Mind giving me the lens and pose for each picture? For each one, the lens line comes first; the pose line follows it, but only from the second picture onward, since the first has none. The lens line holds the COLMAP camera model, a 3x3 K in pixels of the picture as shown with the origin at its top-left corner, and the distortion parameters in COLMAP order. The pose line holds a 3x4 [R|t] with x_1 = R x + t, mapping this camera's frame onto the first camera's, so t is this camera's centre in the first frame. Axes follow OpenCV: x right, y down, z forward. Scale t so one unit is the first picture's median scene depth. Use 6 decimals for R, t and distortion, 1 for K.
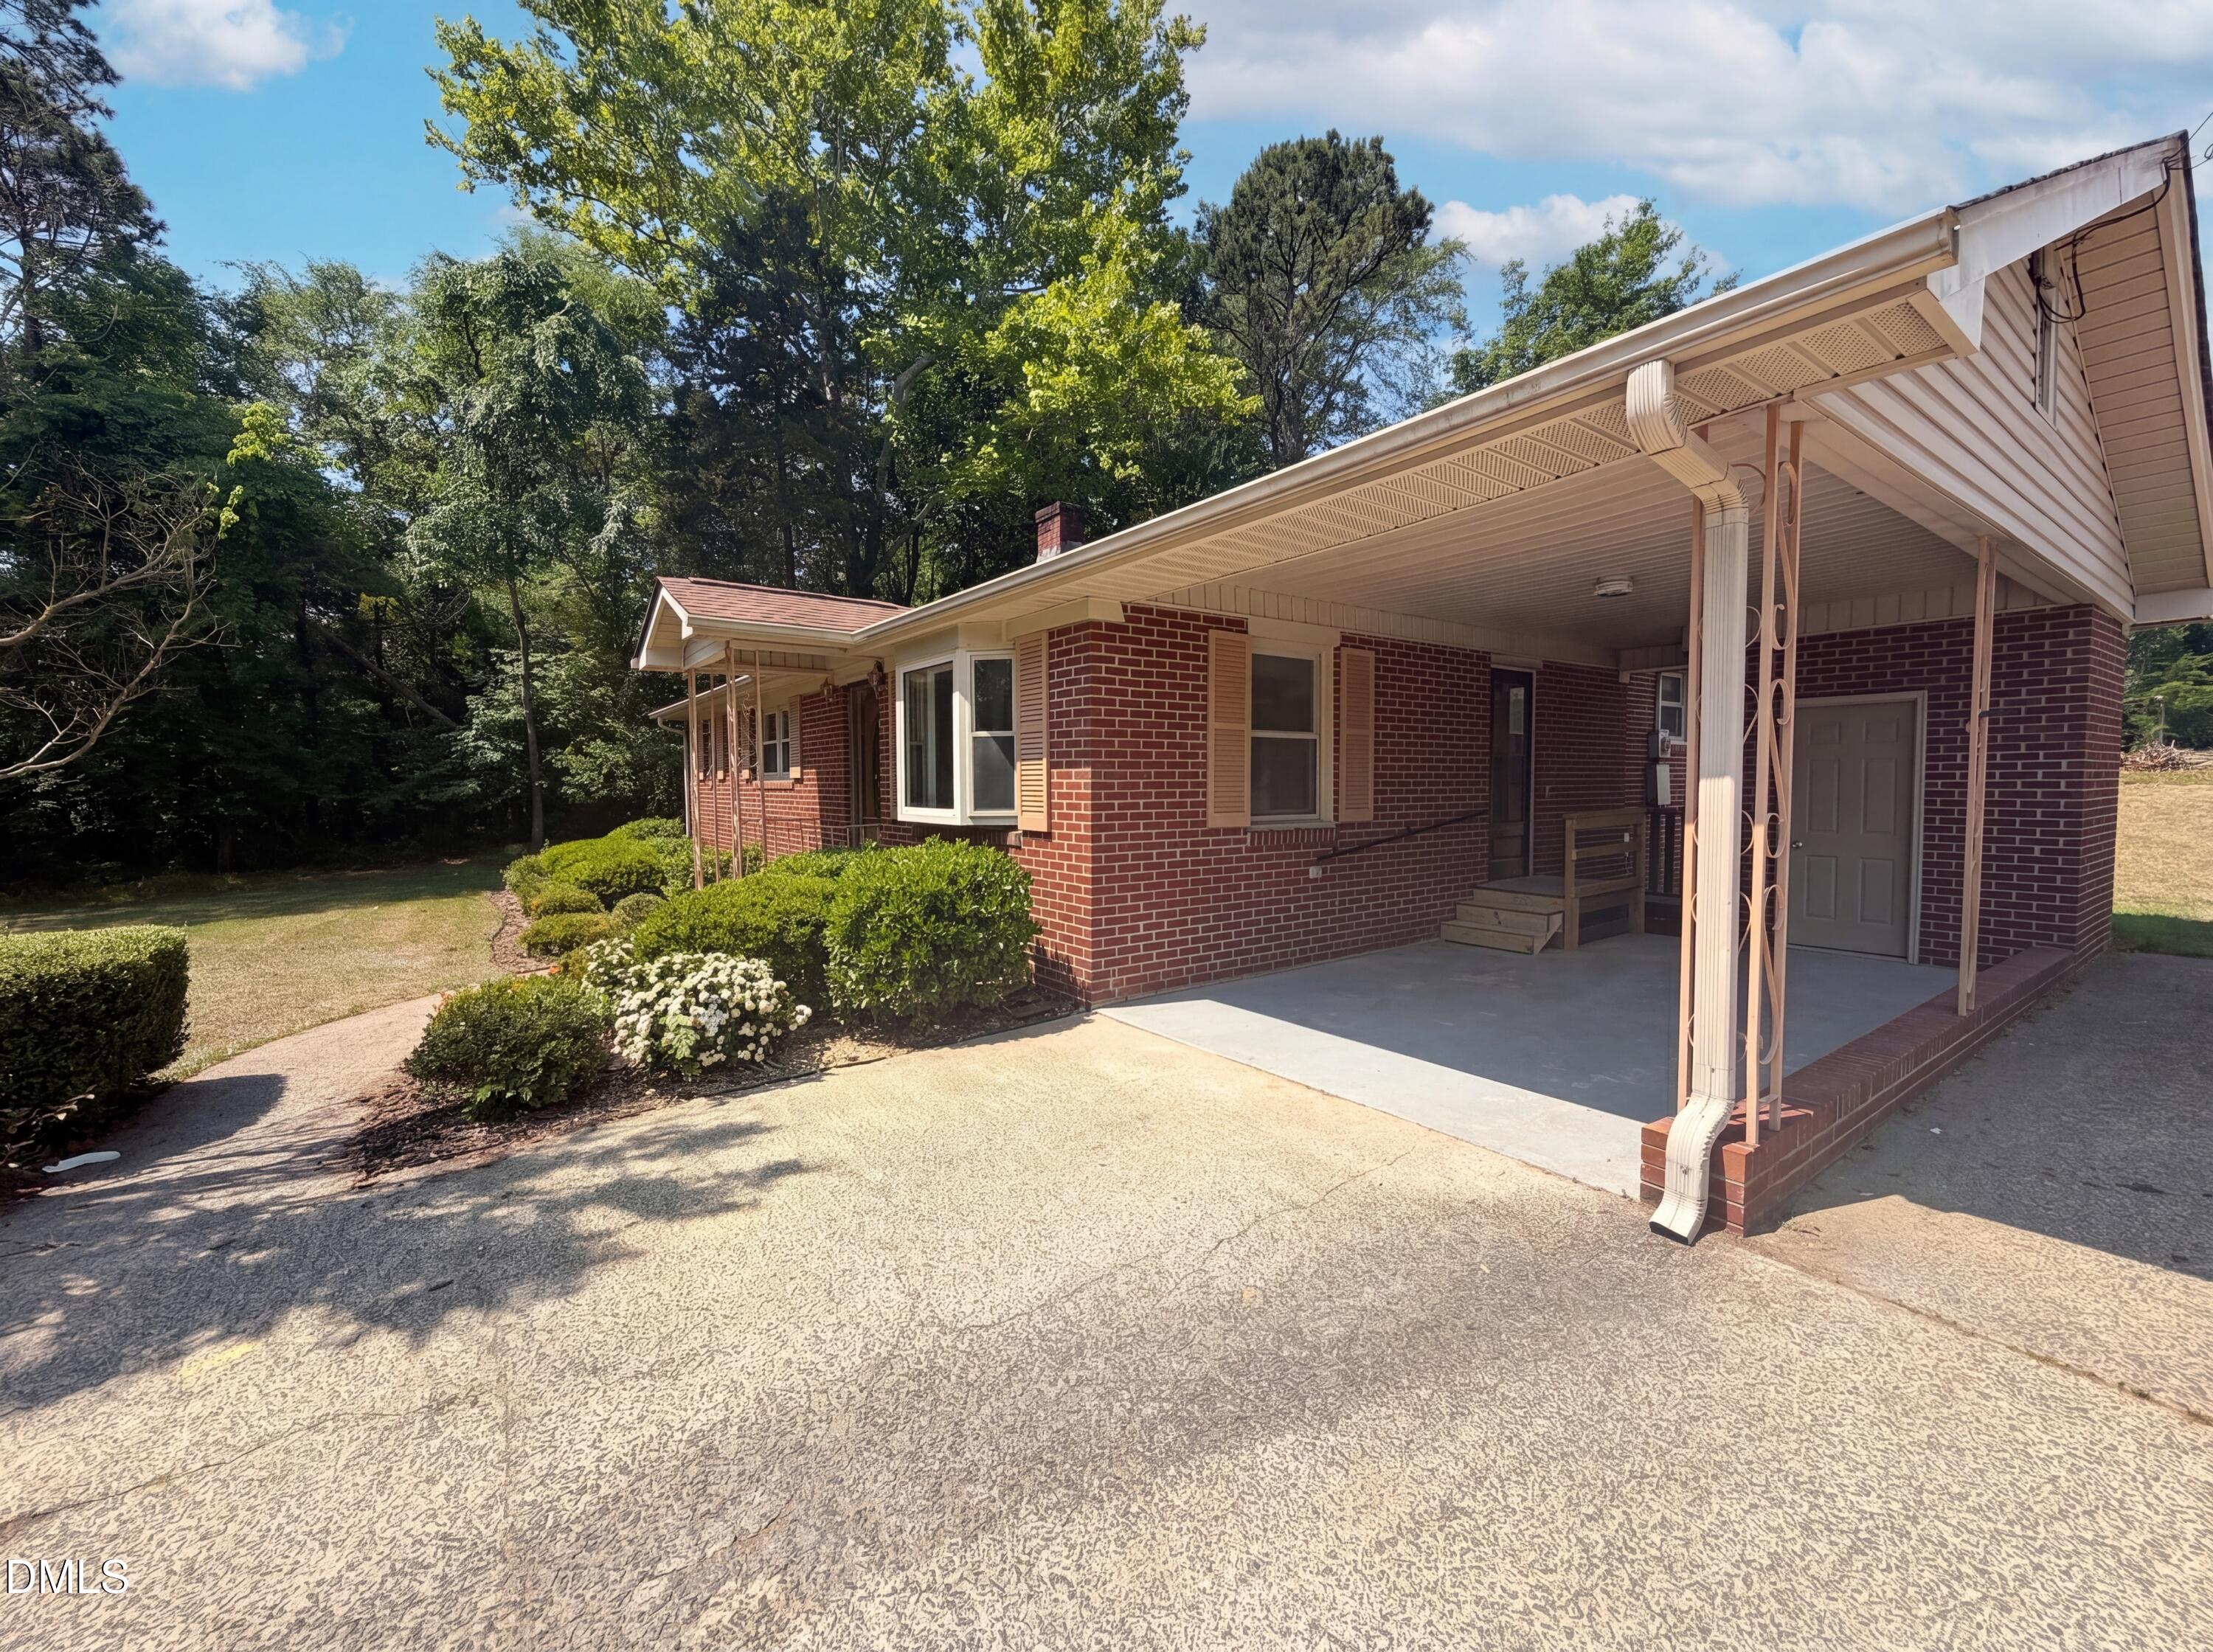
lens RADIAL K [[896.3, 0, 1104.8], [0, 896.3, 826.3], [0, 0, 1]] dist [0.010850, 0.000230]
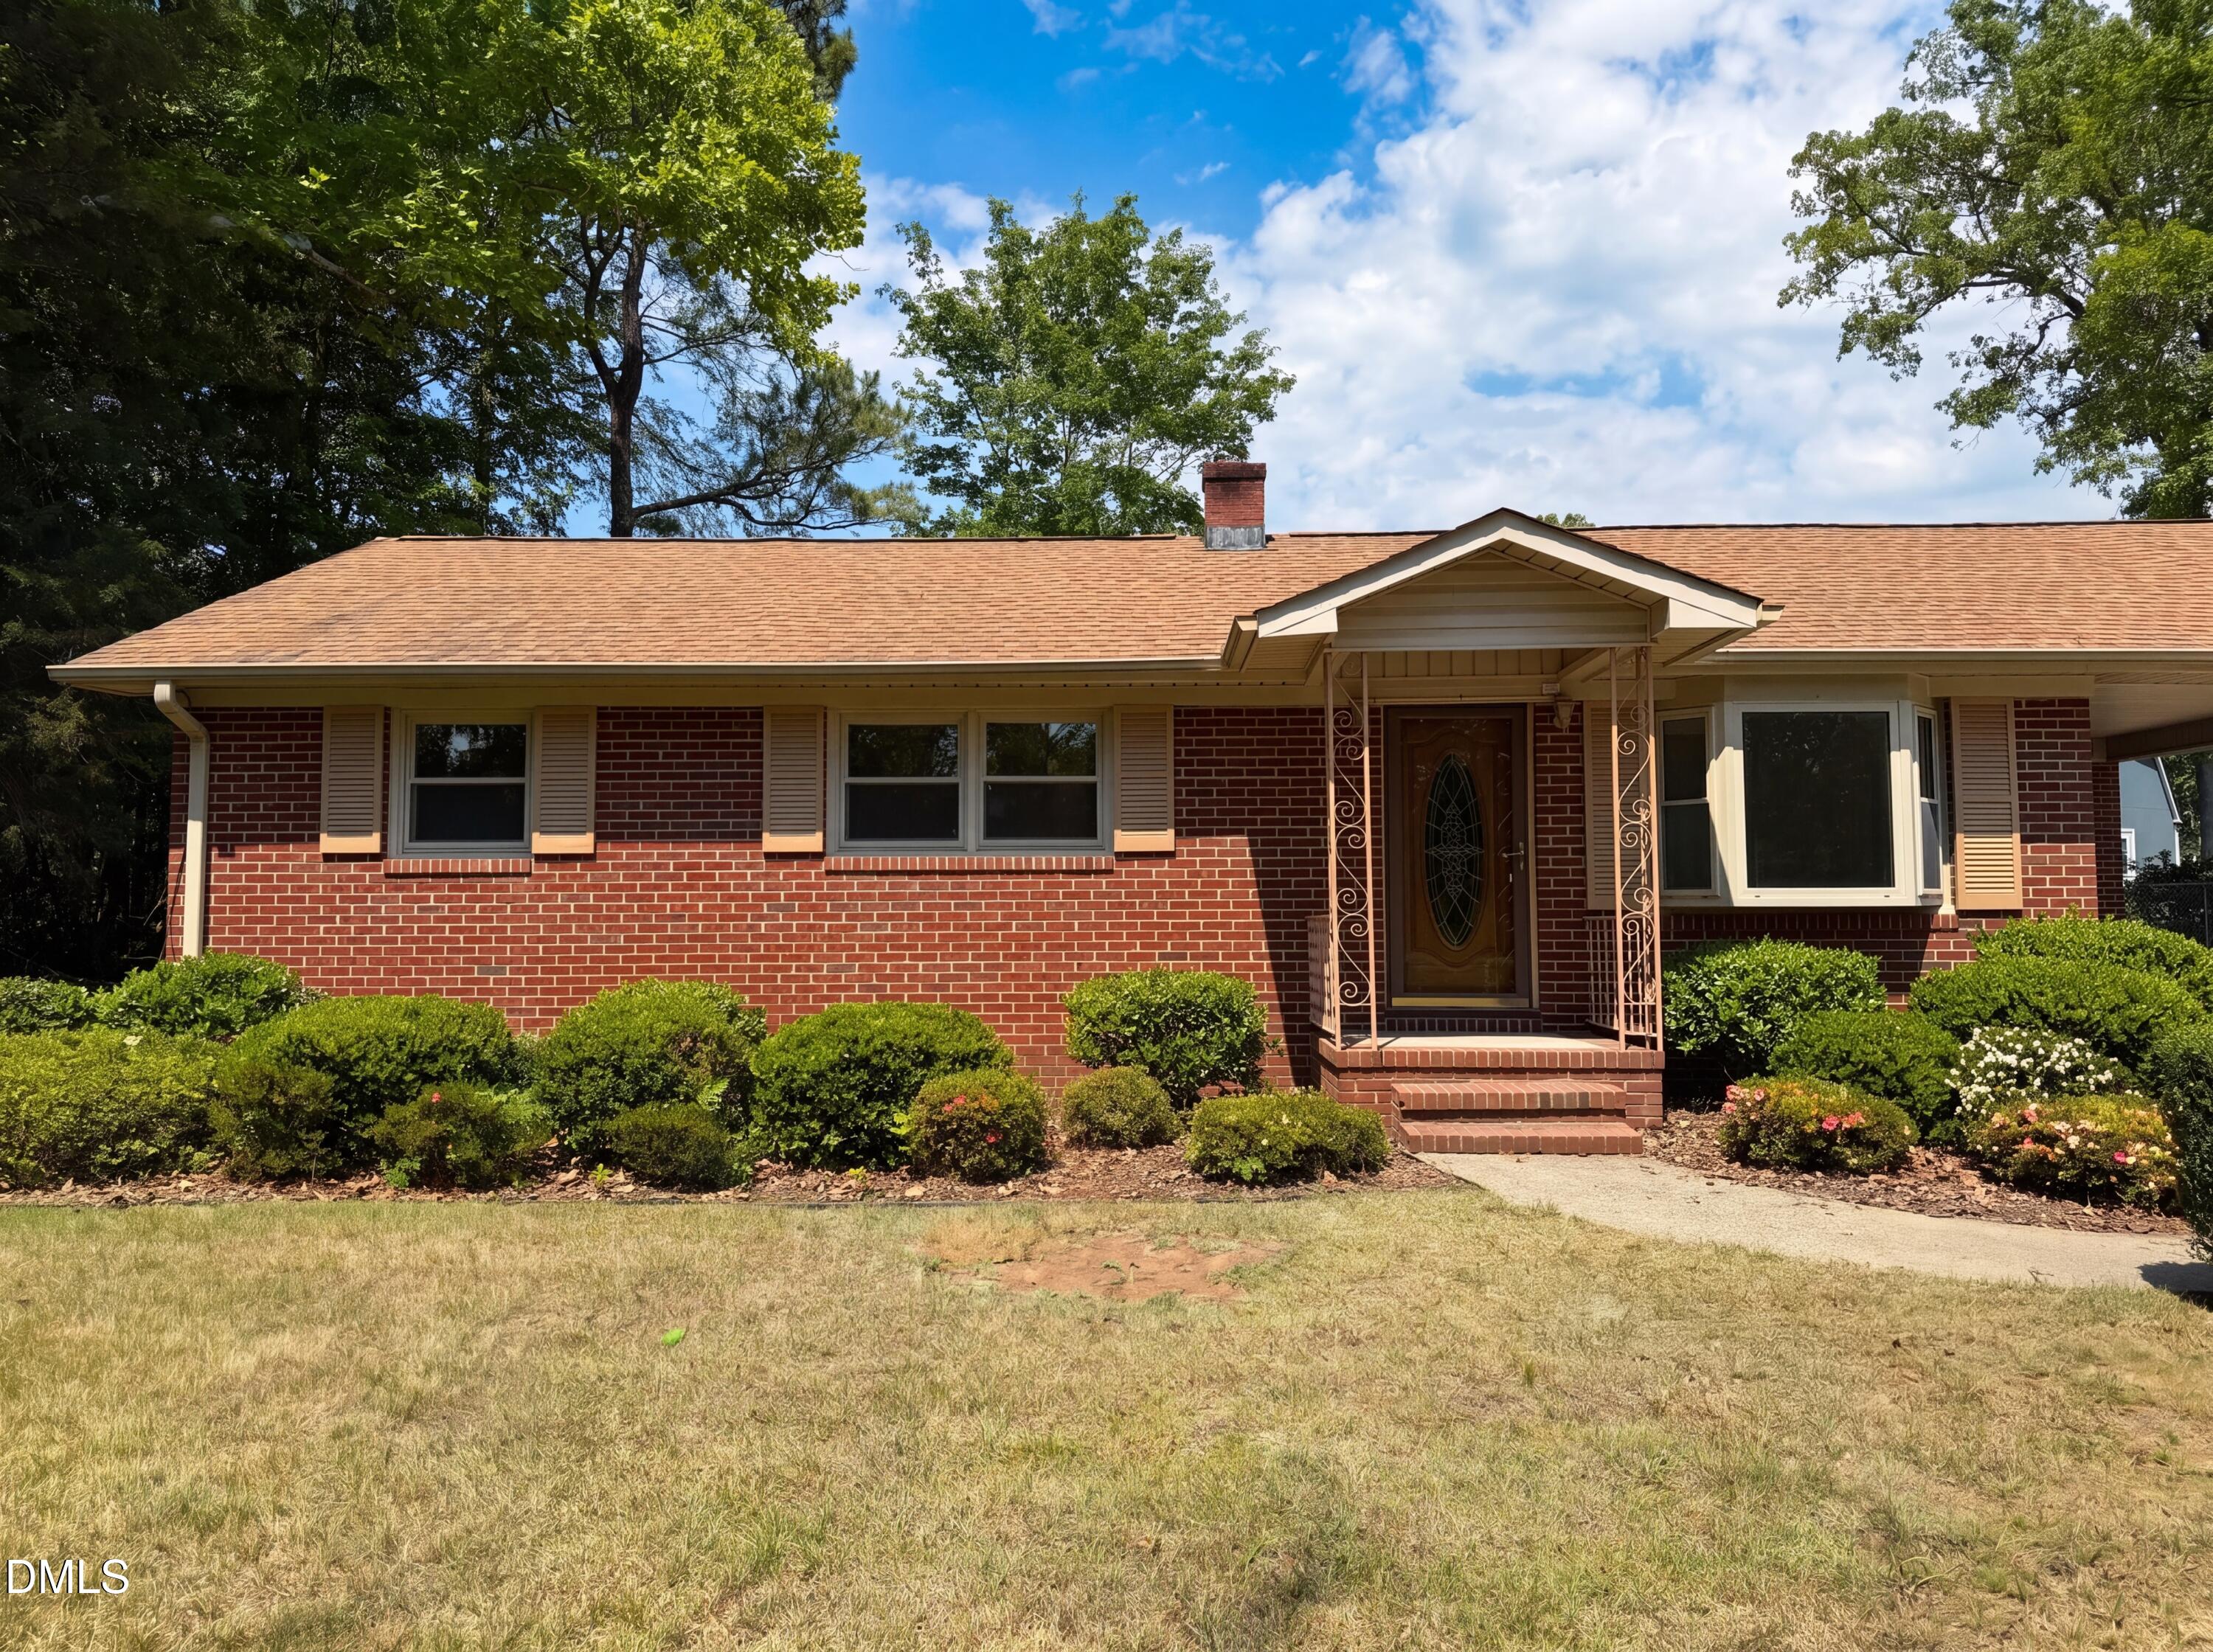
lens RADIAL K [[896.3, 0, 1105.9], [0, 896.3, 816.4], [0, 0, 1]] dist [0.010850, 0.000230]
pose [[0.614959, 0.015627, 0.788404, -1.346443], [0.036088, 0.998198, -0.047934, -0.077110], [-0.787733, 0.057930, 0.613287, 1.114137]]
